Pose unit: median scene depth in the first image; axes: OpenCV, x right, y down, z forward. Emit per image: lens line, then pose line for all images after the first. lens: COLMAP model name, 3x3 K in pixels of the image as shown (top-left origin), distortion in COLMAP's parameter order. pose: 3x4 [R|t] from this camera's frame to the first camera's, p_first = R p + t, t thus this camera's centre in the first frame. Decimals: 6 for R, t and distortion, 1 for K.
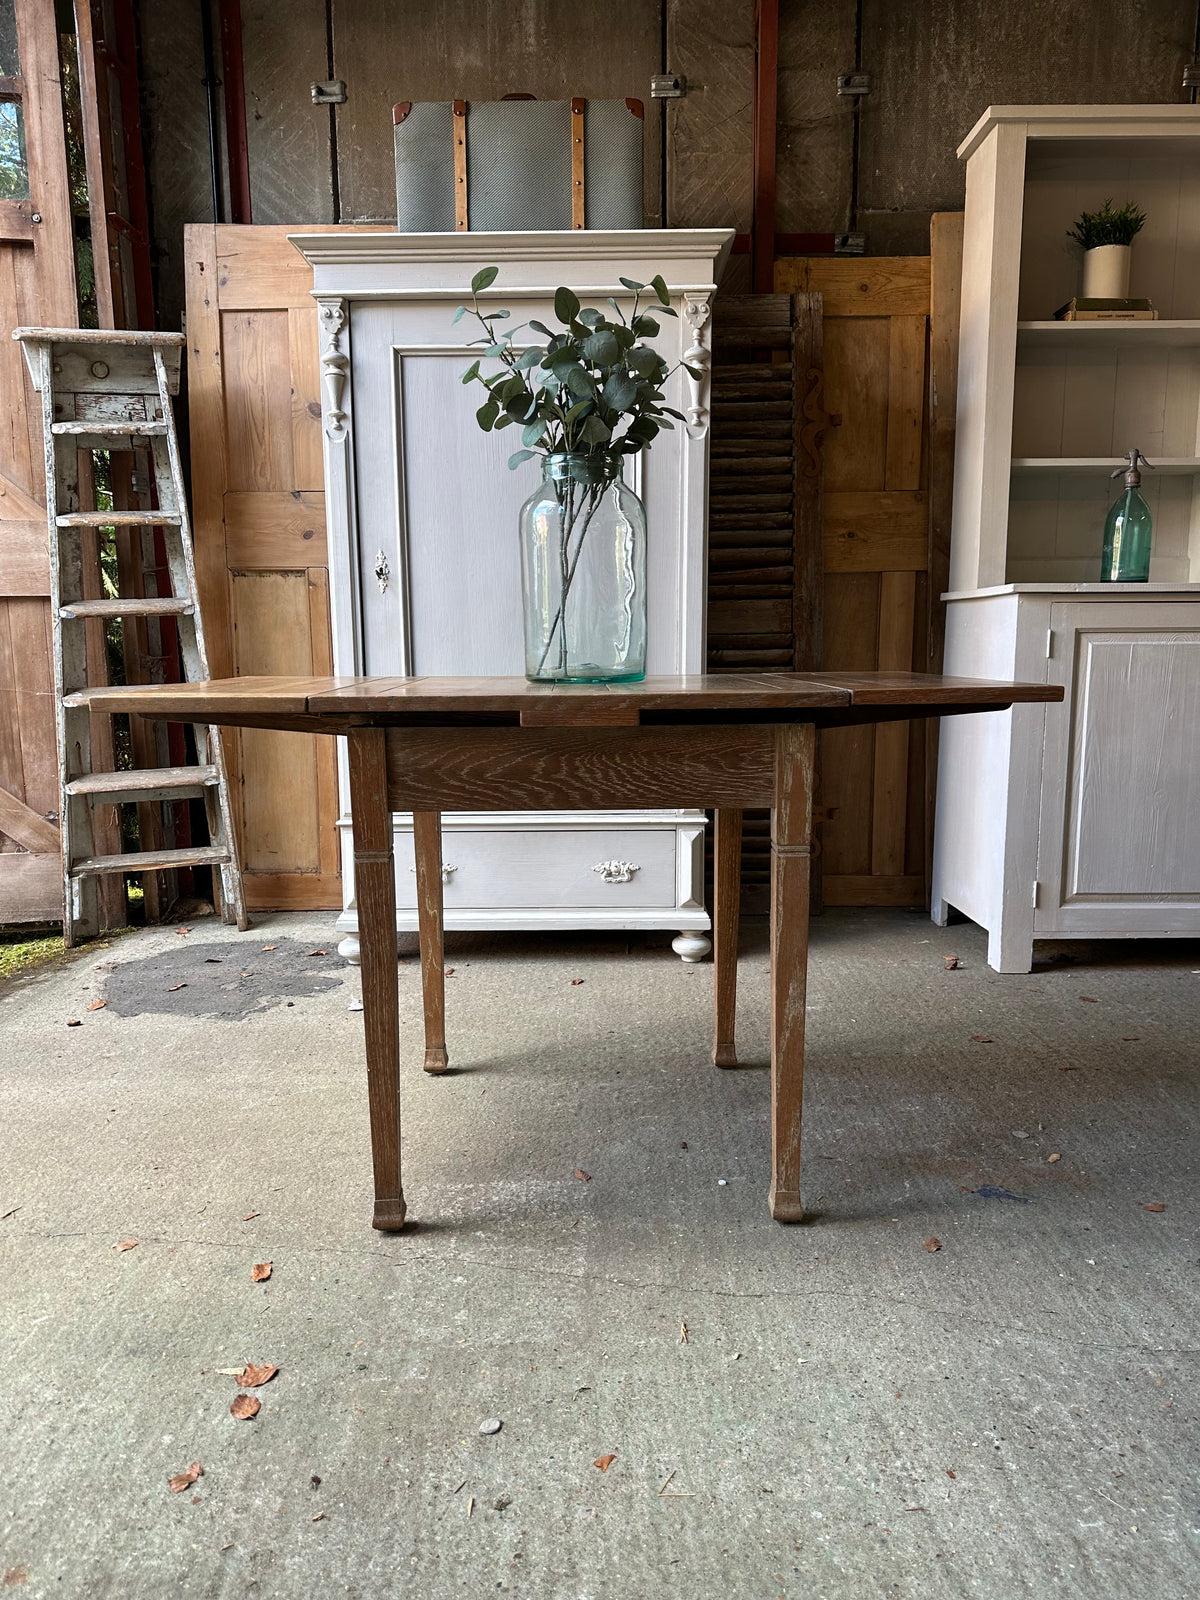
lens RADIAL K [[1113.9, 0, 593.9], [0, 1113.9, 810.9], [0, 0, 1]] dist [0.017000, -0.021559]
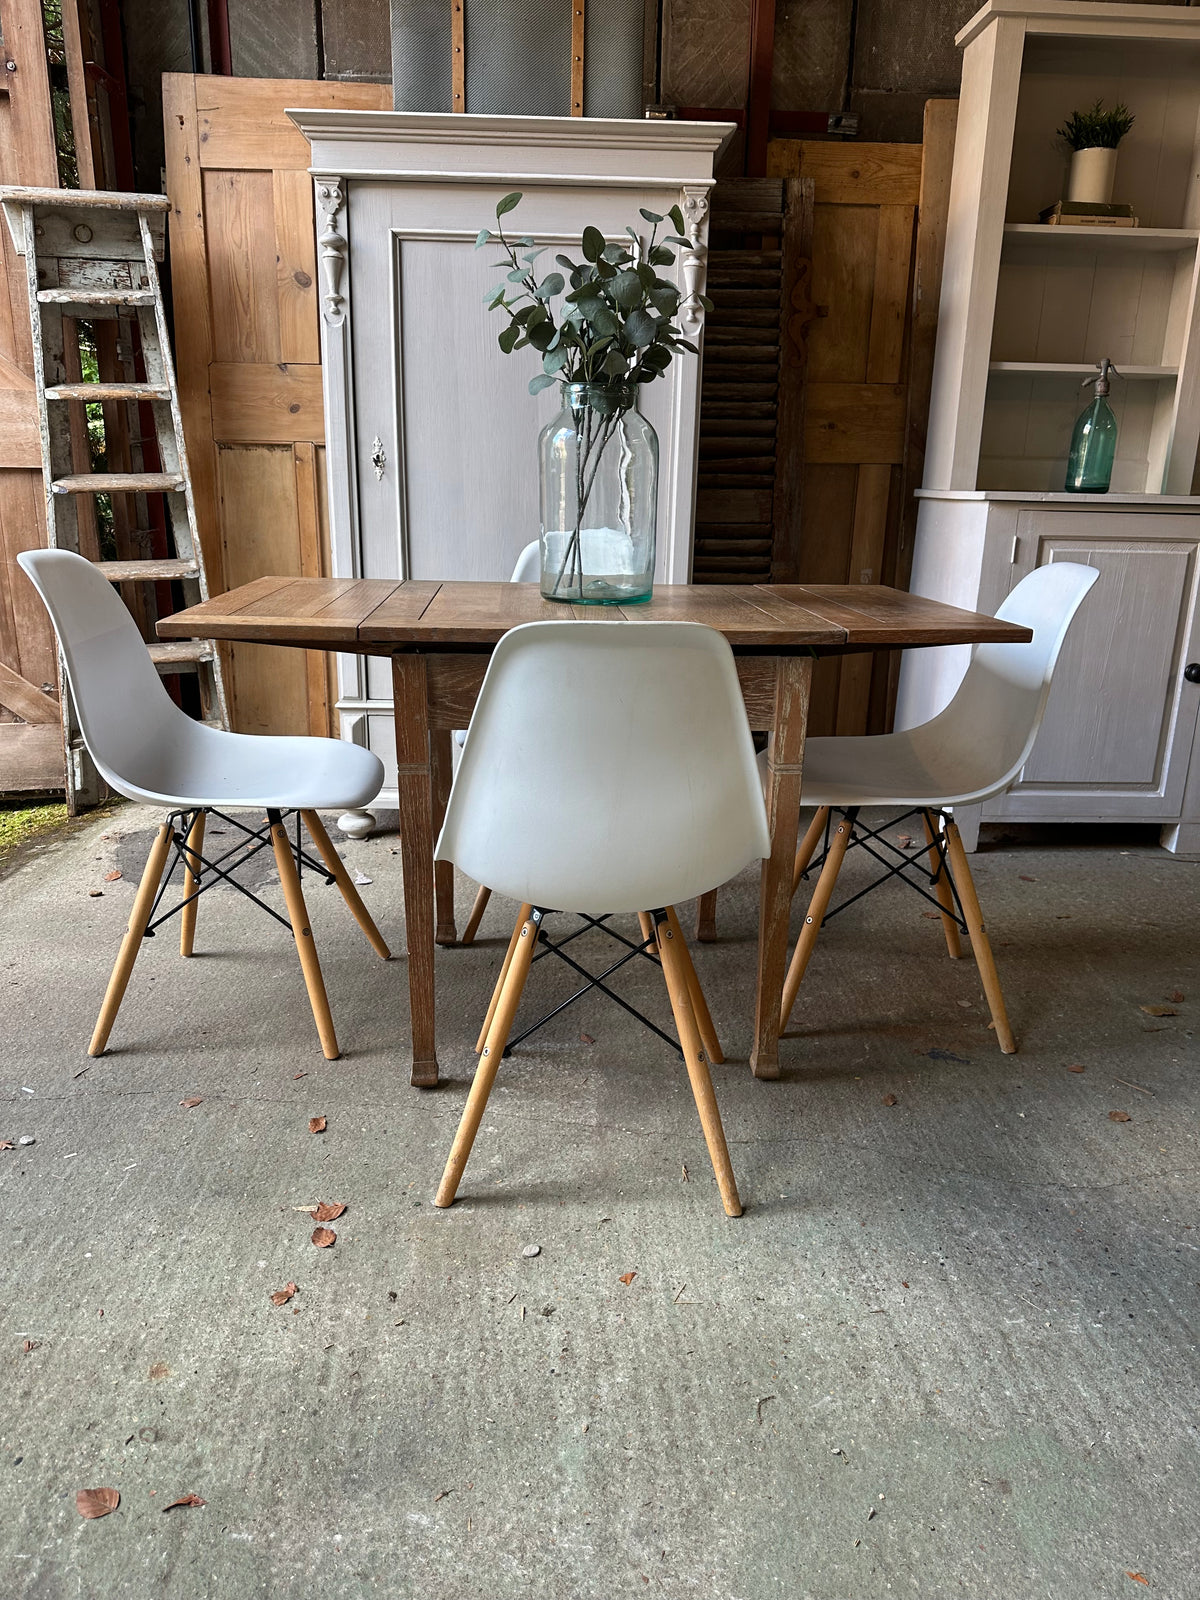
lens RADIAL K [[1114.8, 0, 600.0], [0, 1114.8, 800.0], [0, 0, 1]] dist [0.006627, -0.009380]
pose [[0.998487, 0.012832, 0.053476, -0.038651], [-0.019557, 0.991686, 0.127185, -0.038828], [-0.051399, -0.128038, 0.990436, -0.060346]]
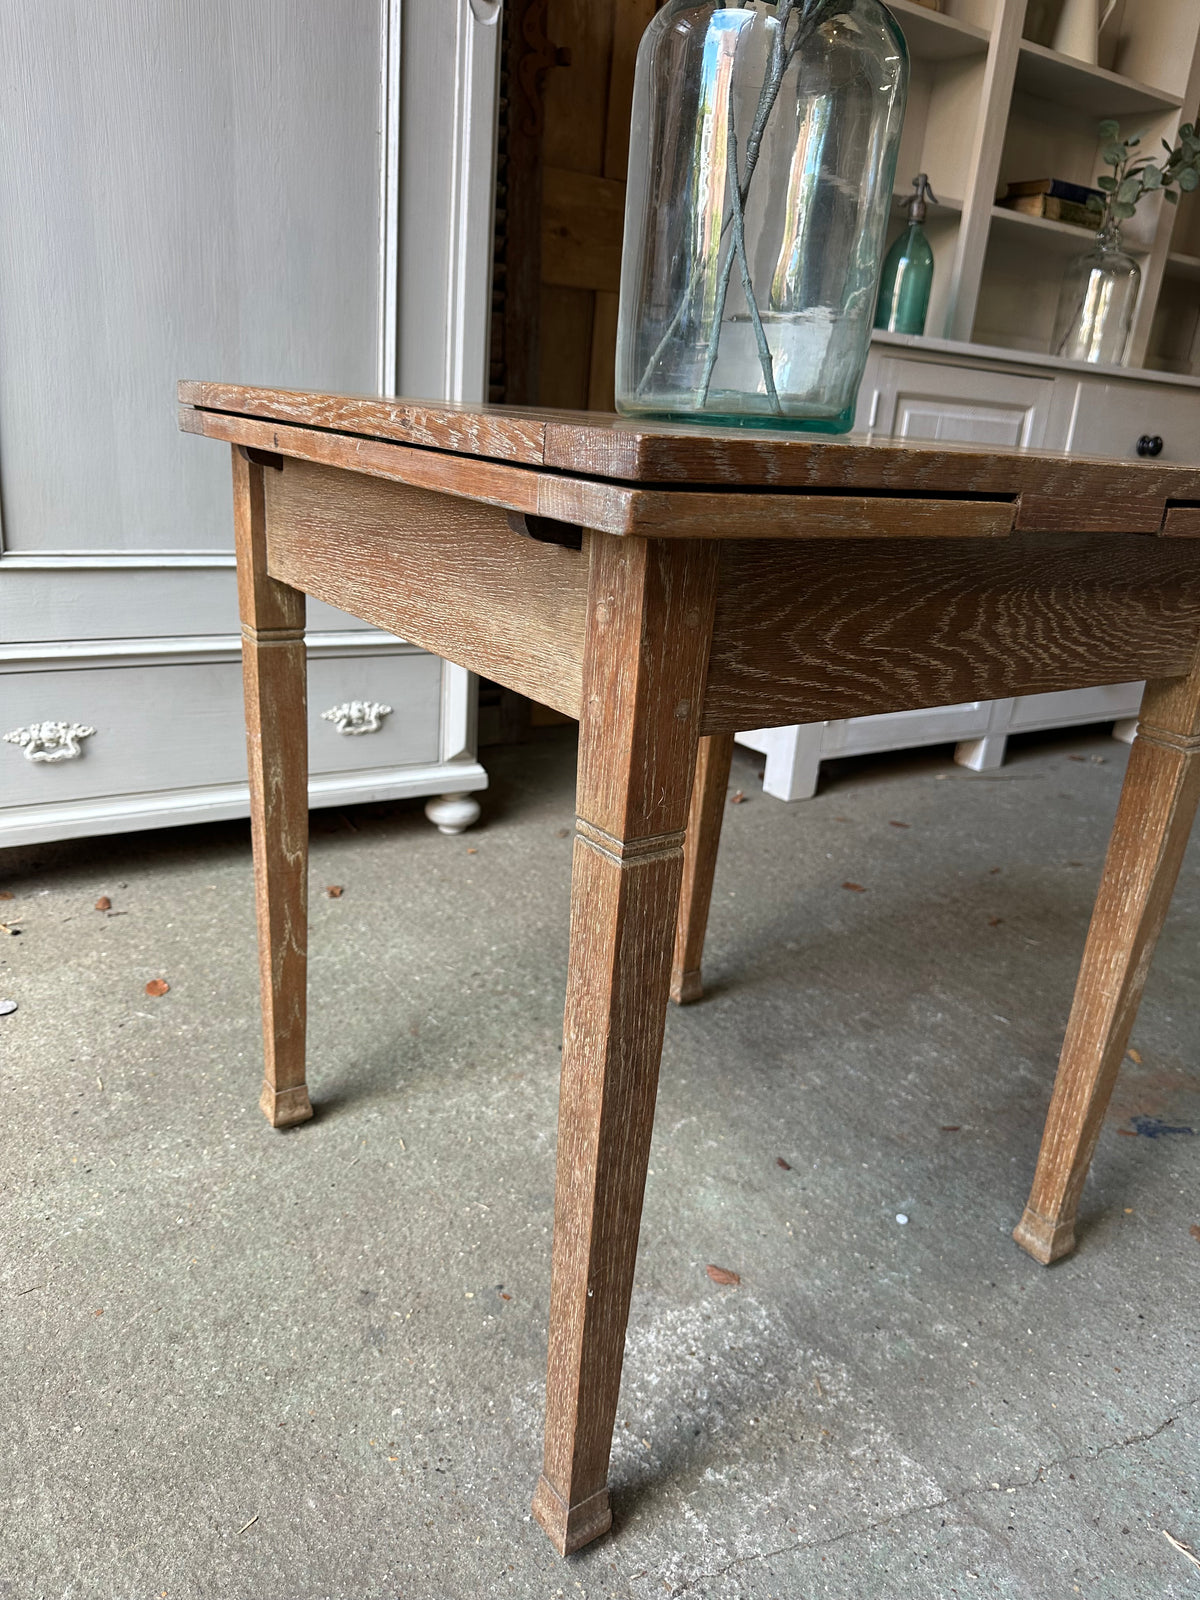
lens RADIAL K [[1134.0, 0, 603.1], [0, 1134.0, 797.2], [0, 0, 1]] dist [0.001698, -0.014755]
pose [[0.834358, -0.110830, 0.539966, -0.234339], [0.002481, 0.980324, 0.197381, -0.032284], [-0.551217, -0.163347, 0.818216, 0.360057]]
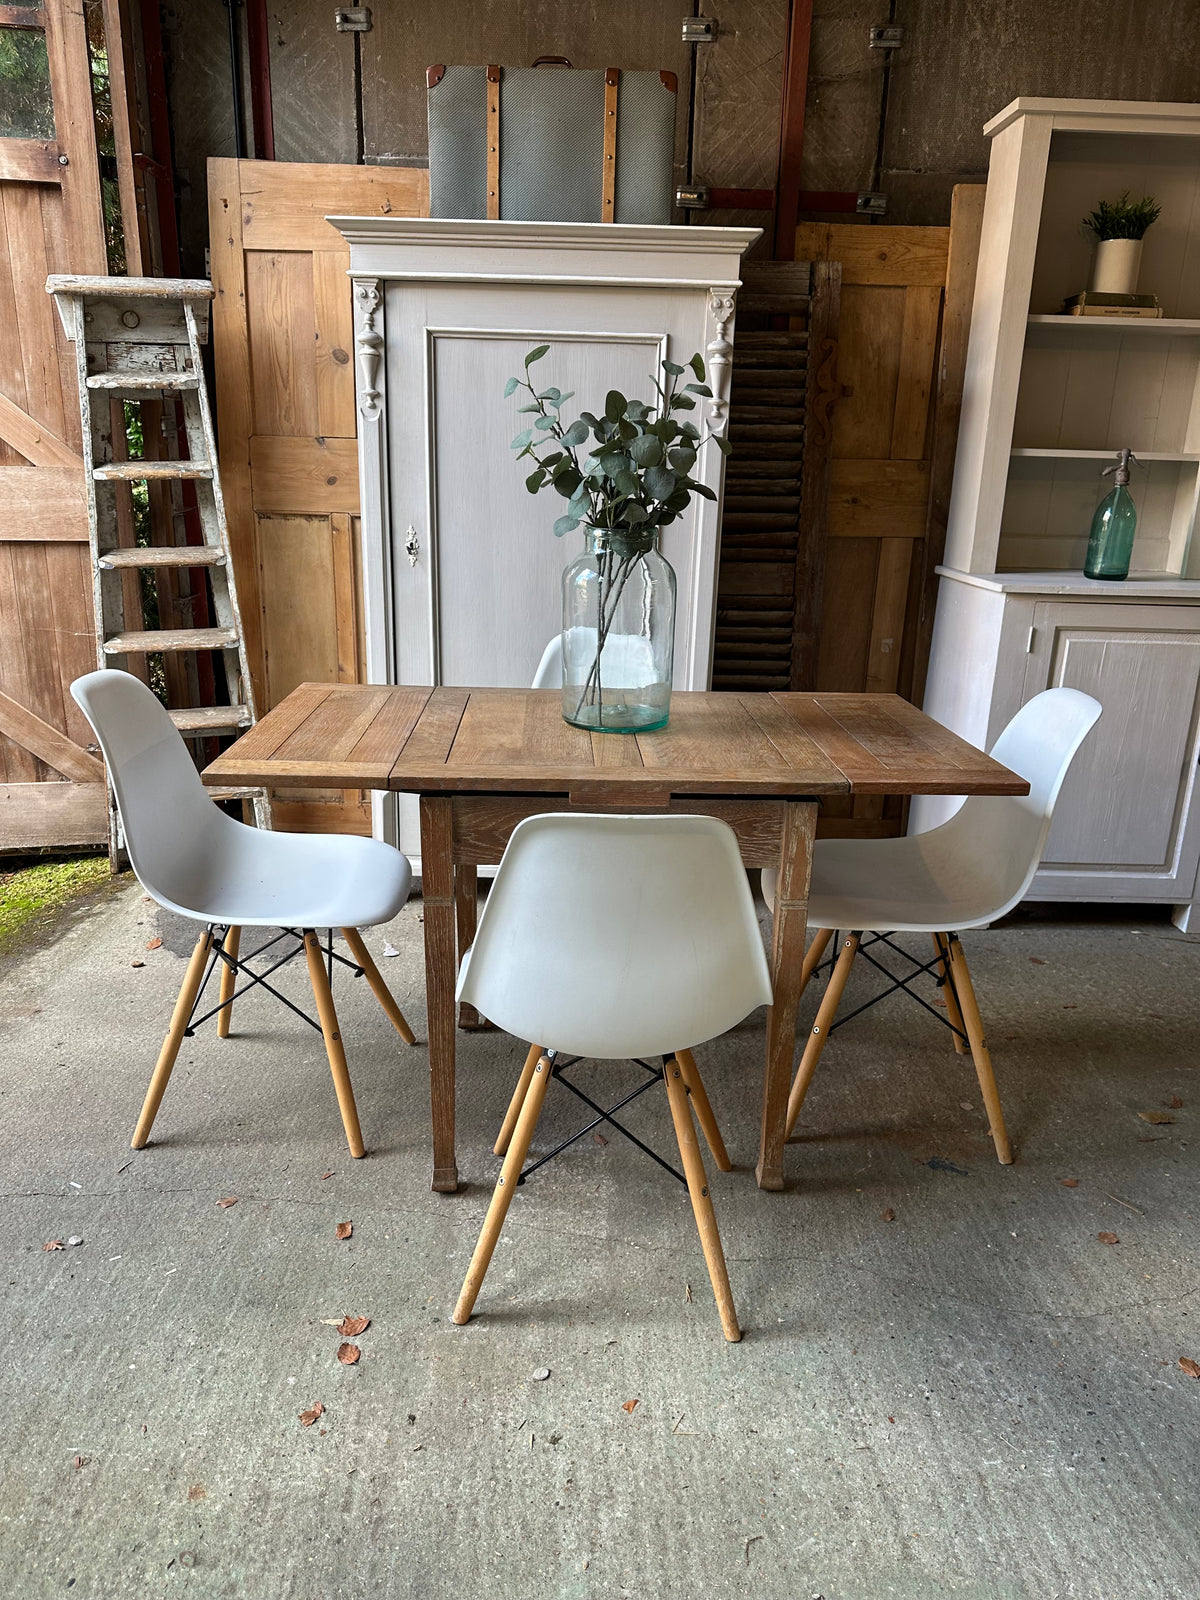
lens RADIAL K [[1111.9, 0, 598.9], [0, 1111.9, 806.4], [0, 0, 1]] dist [0.020576, -0.025826]
pose [[0.999271, 0.027827, 0.026155, -0.033704], [-0.031261, 0.989419, 0.141677, -0.124091], [-0.021936, -0.142392, 0.989567, -0.082274]]
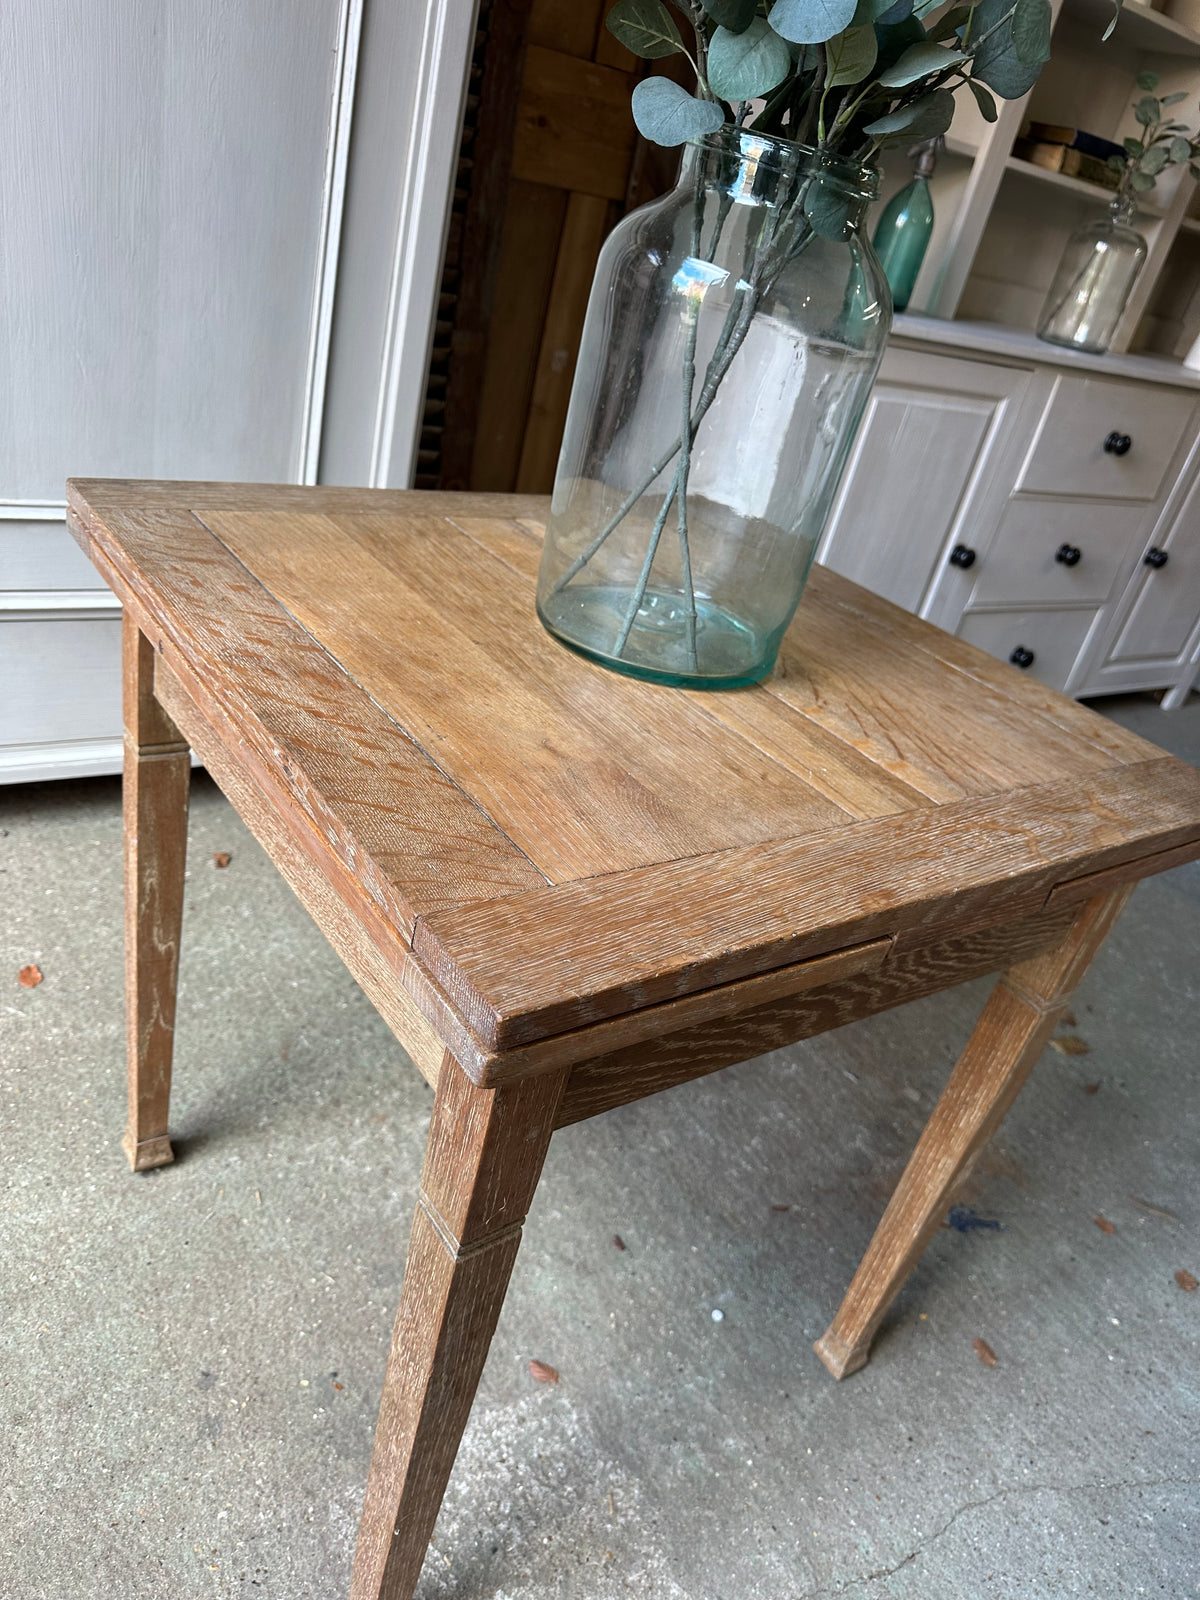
lens RADIAL K [[1139.2, 0, 590.8], [0, 1139.2, 800.9], [0, 0, 1]] dist [-0.011650, 0.000197]
pose [[0.814514, -0.107841, 0.570033, -0.211655], [-0.134218, 0.920886, 0.365998, -0.148155], [-0.564405, -0.374619, 0.735600, 0.387899]]
